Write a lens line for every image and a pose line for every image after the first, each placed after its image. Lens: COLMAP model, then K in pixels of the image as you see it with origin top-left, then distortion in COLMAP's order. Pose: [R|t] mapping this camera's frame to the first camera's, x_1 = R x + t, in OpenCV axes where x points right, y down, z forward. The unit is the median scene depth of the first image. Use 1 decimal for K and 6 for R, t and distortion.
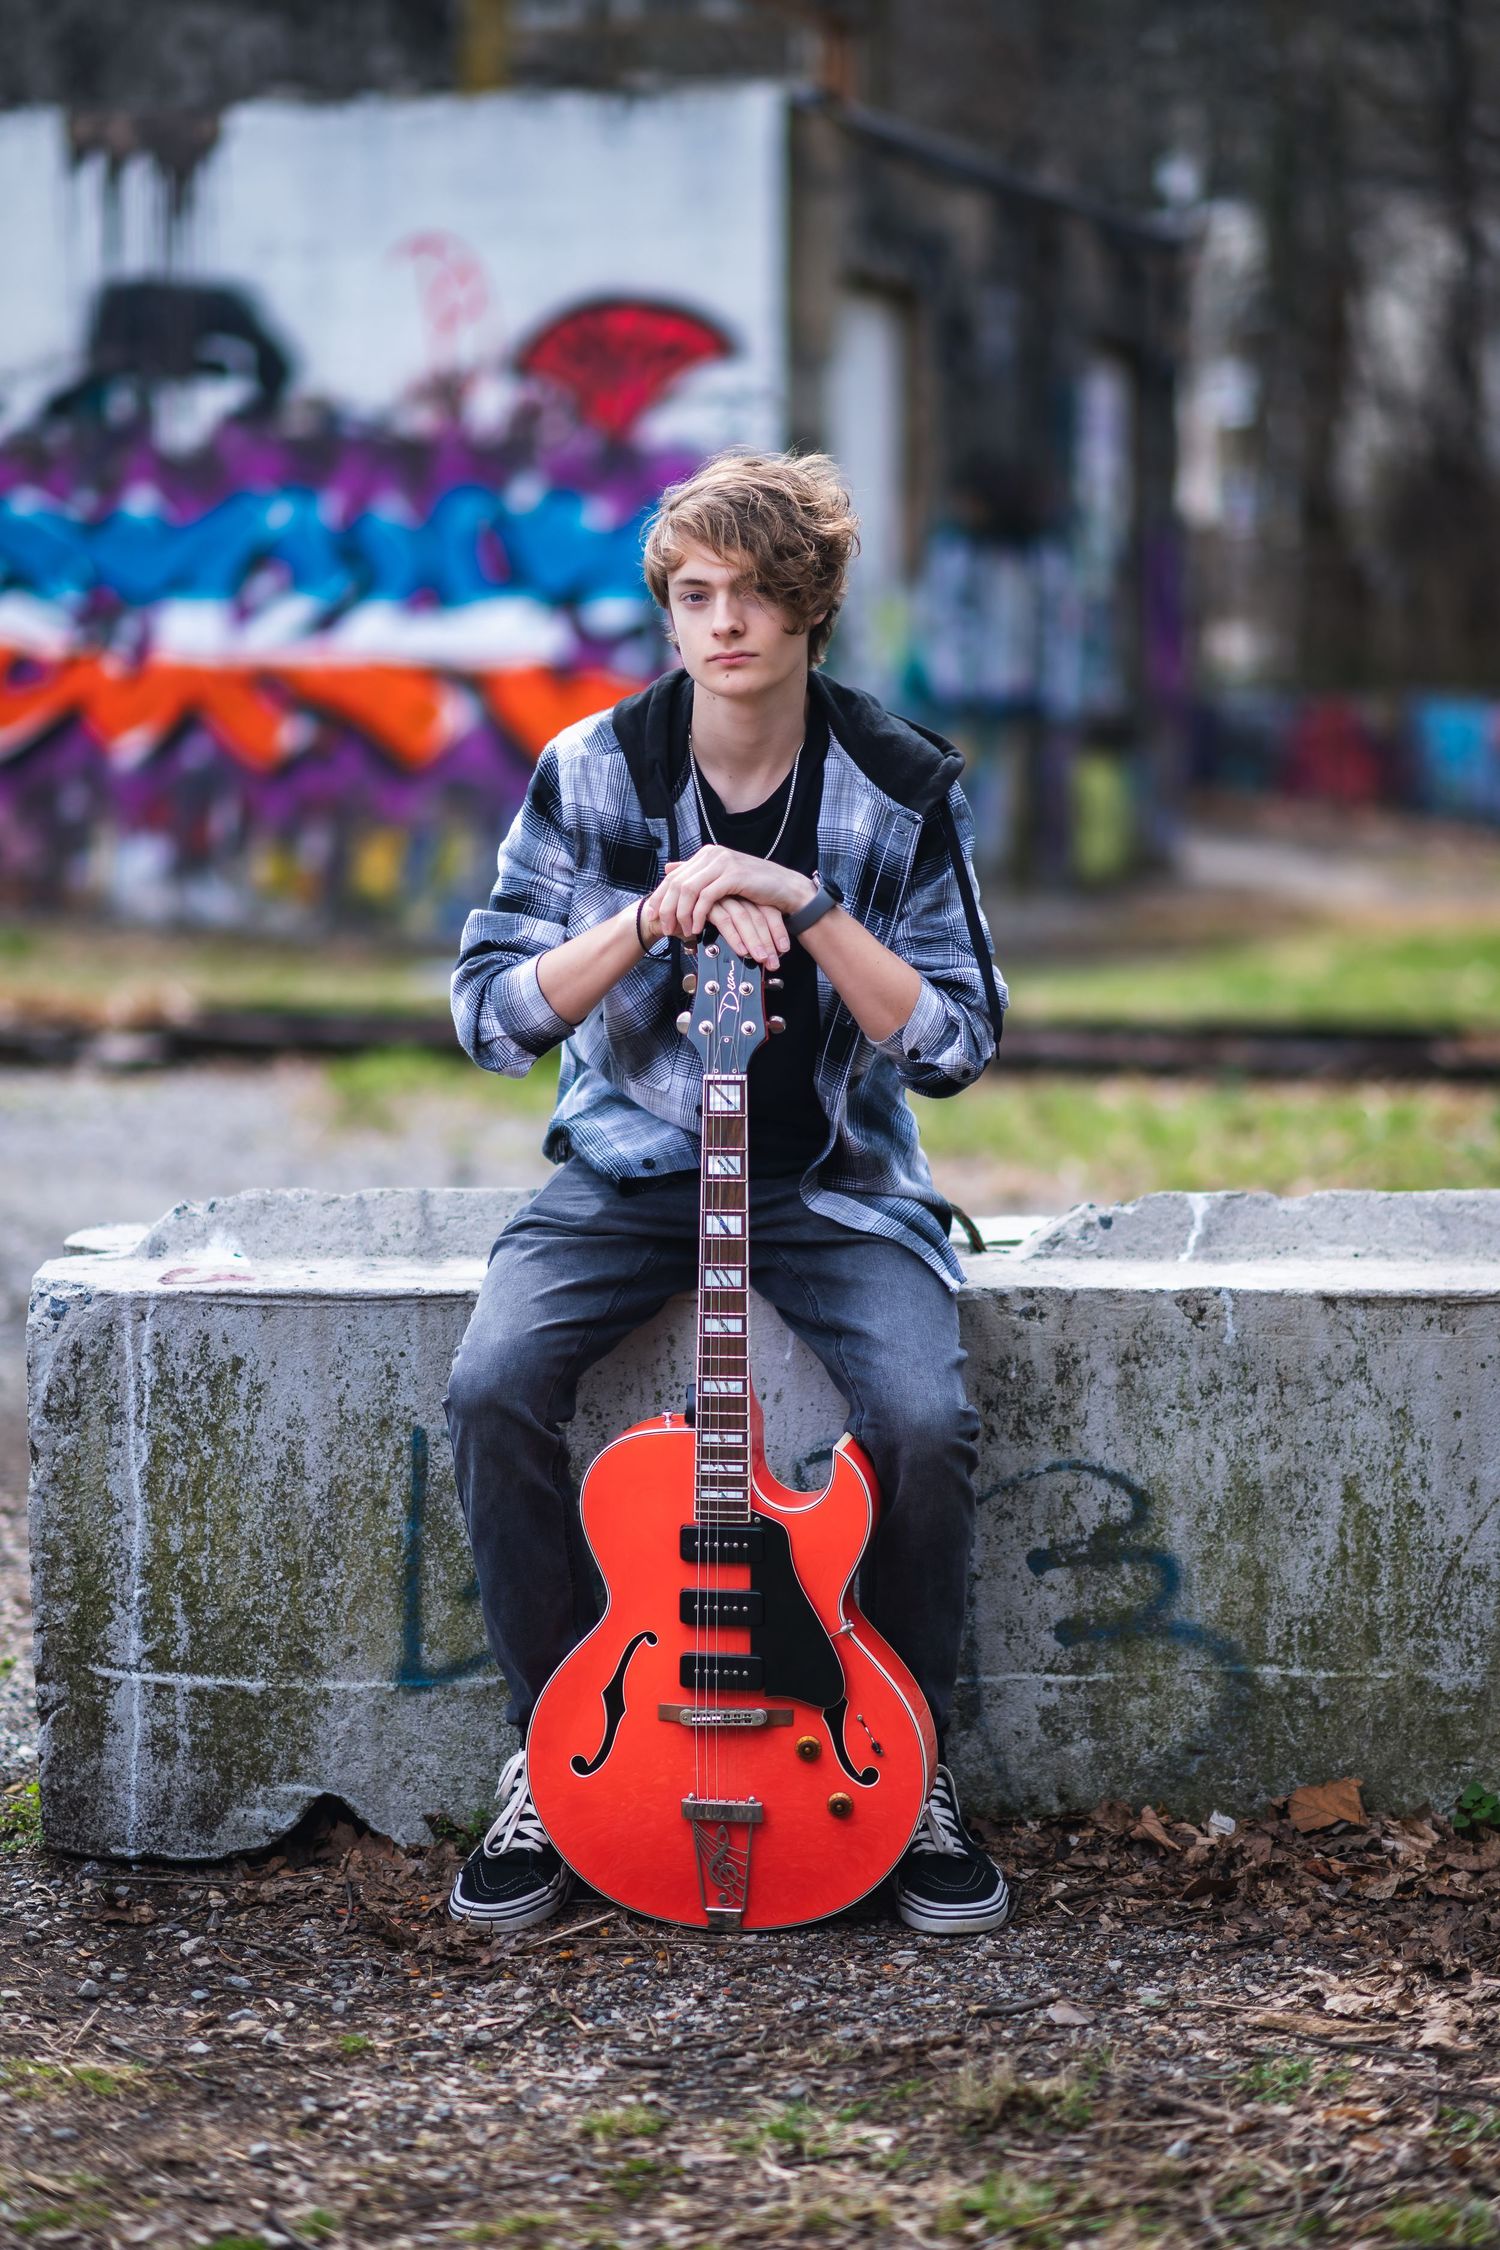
lens RADIAL K [[5755.8, 0, 750.0], [0, 5755.8, 1125.0], [0, 0, 1]] dist [-0.274589, 0.674094]
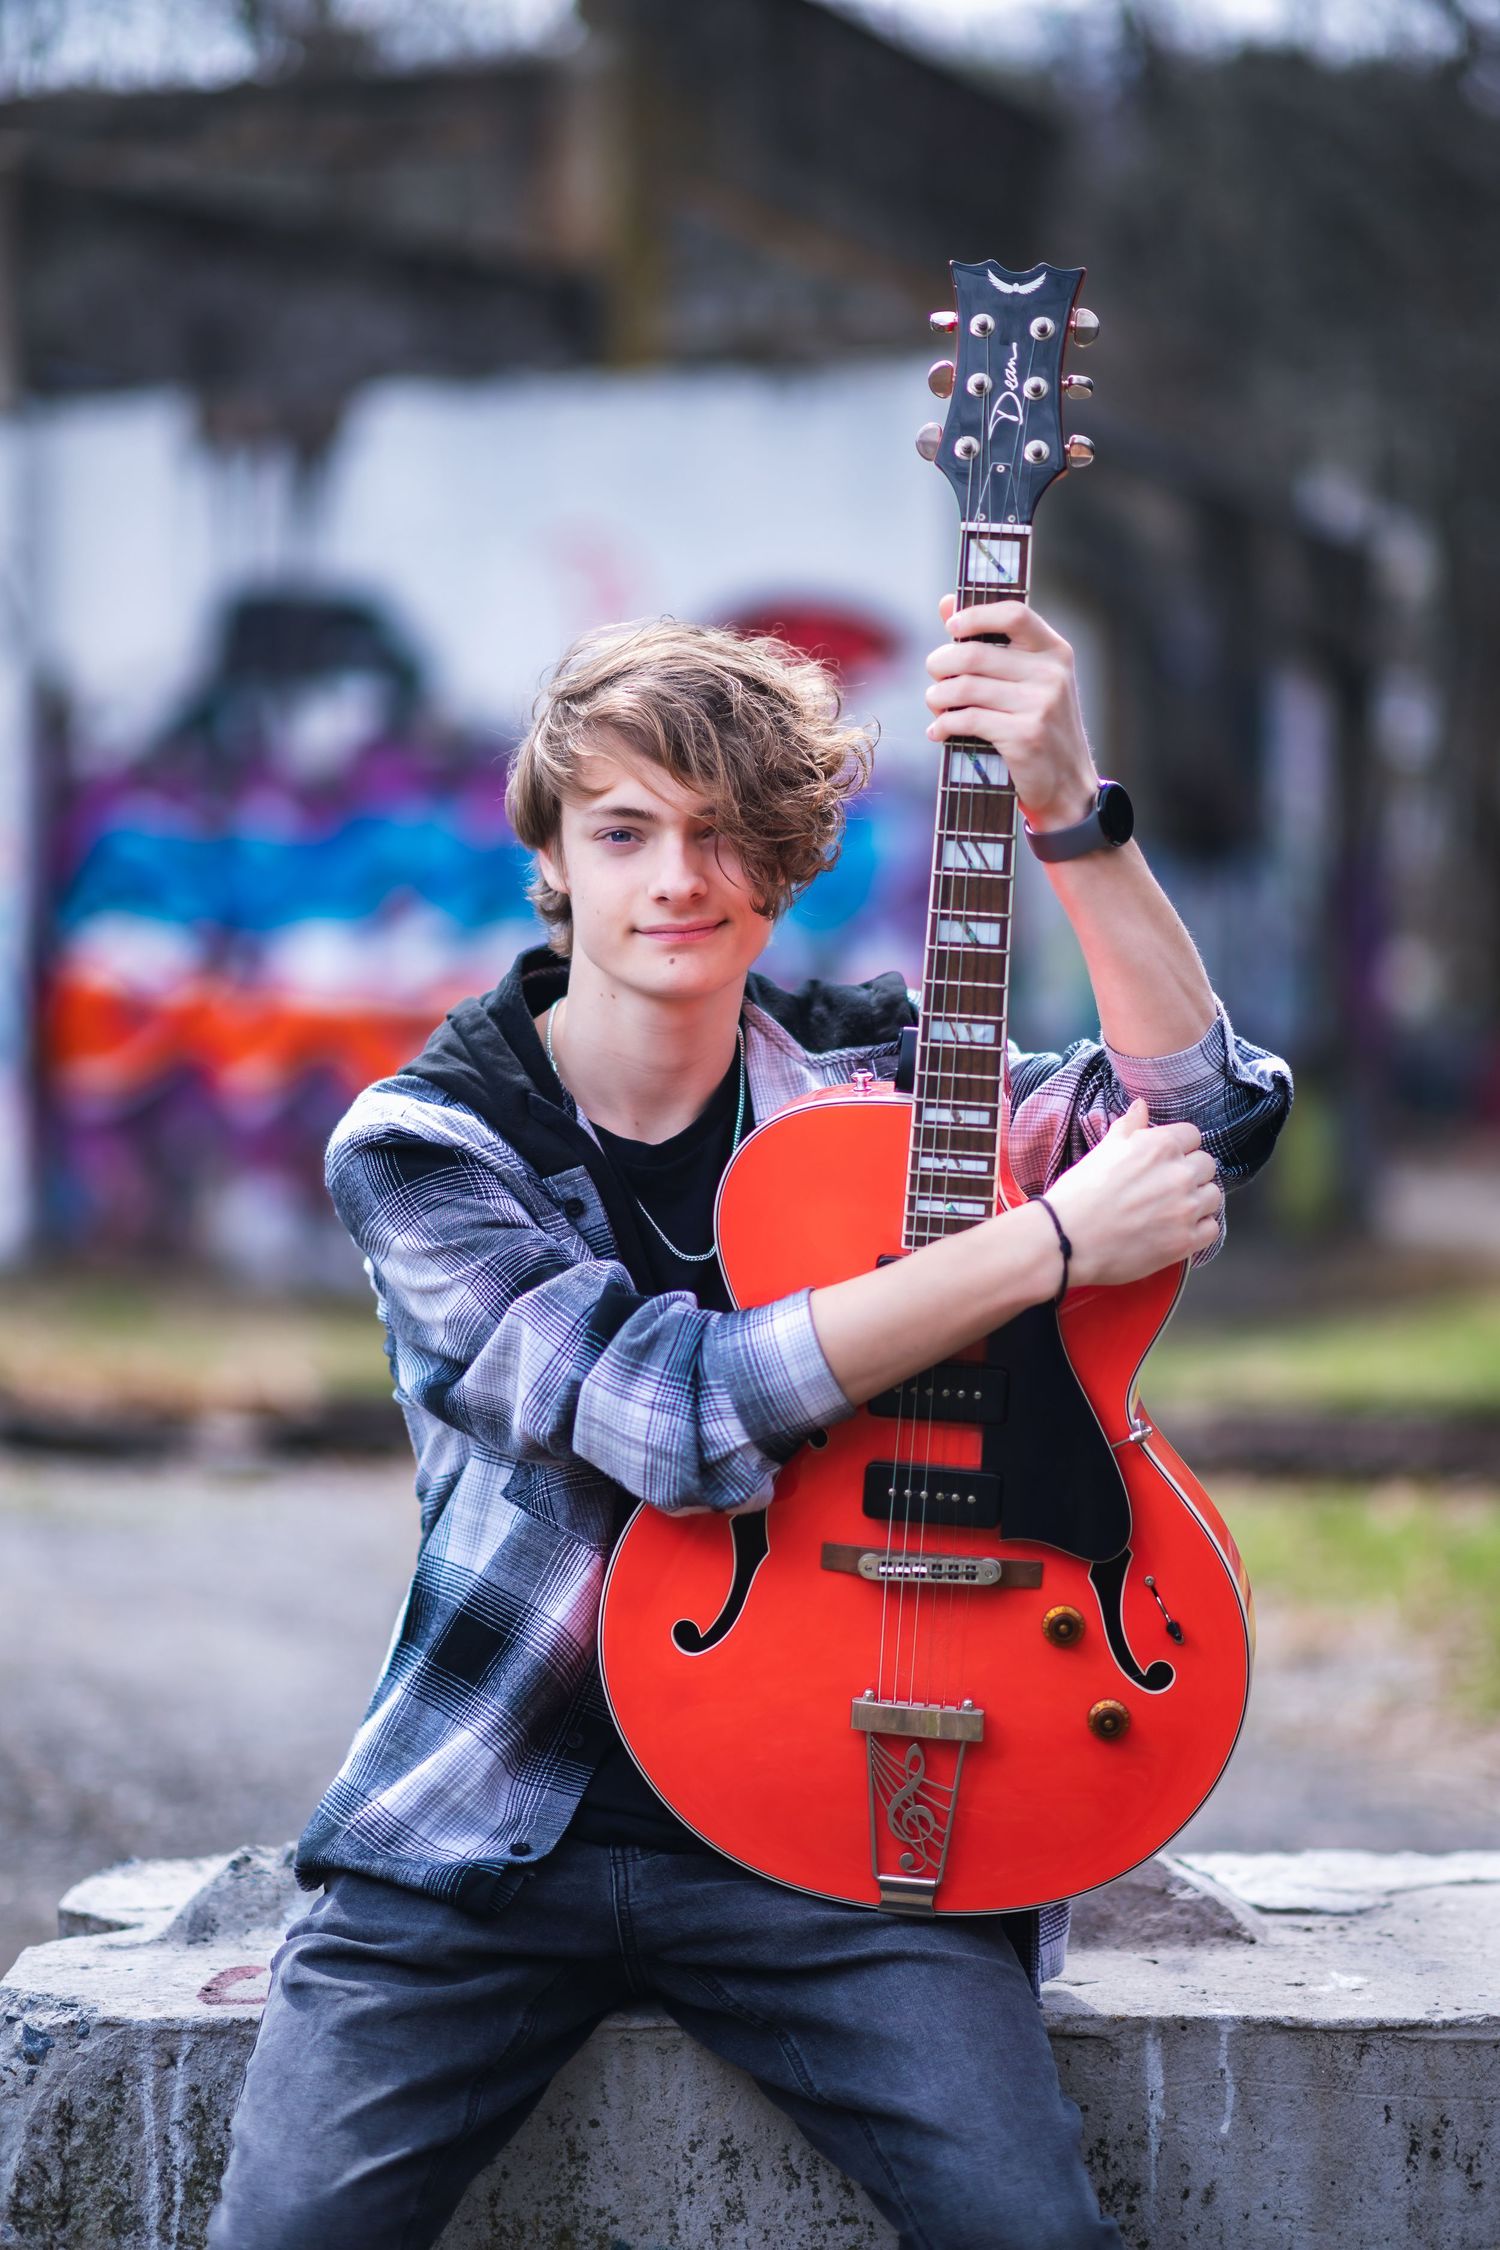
lens RADIAL K [[5755.8, 0, 750.0], [0, 5755.8, 1125.0], [0, 0, 1]] dist [-0.274589, 0.674094]
pose [[0.999711, -0.000182, -0.024045, -0.029080], [-0.001216, 0.998311, -0.058087, -0.031235], [0.024015, 0.058099, 0.998022, 0.384433]]
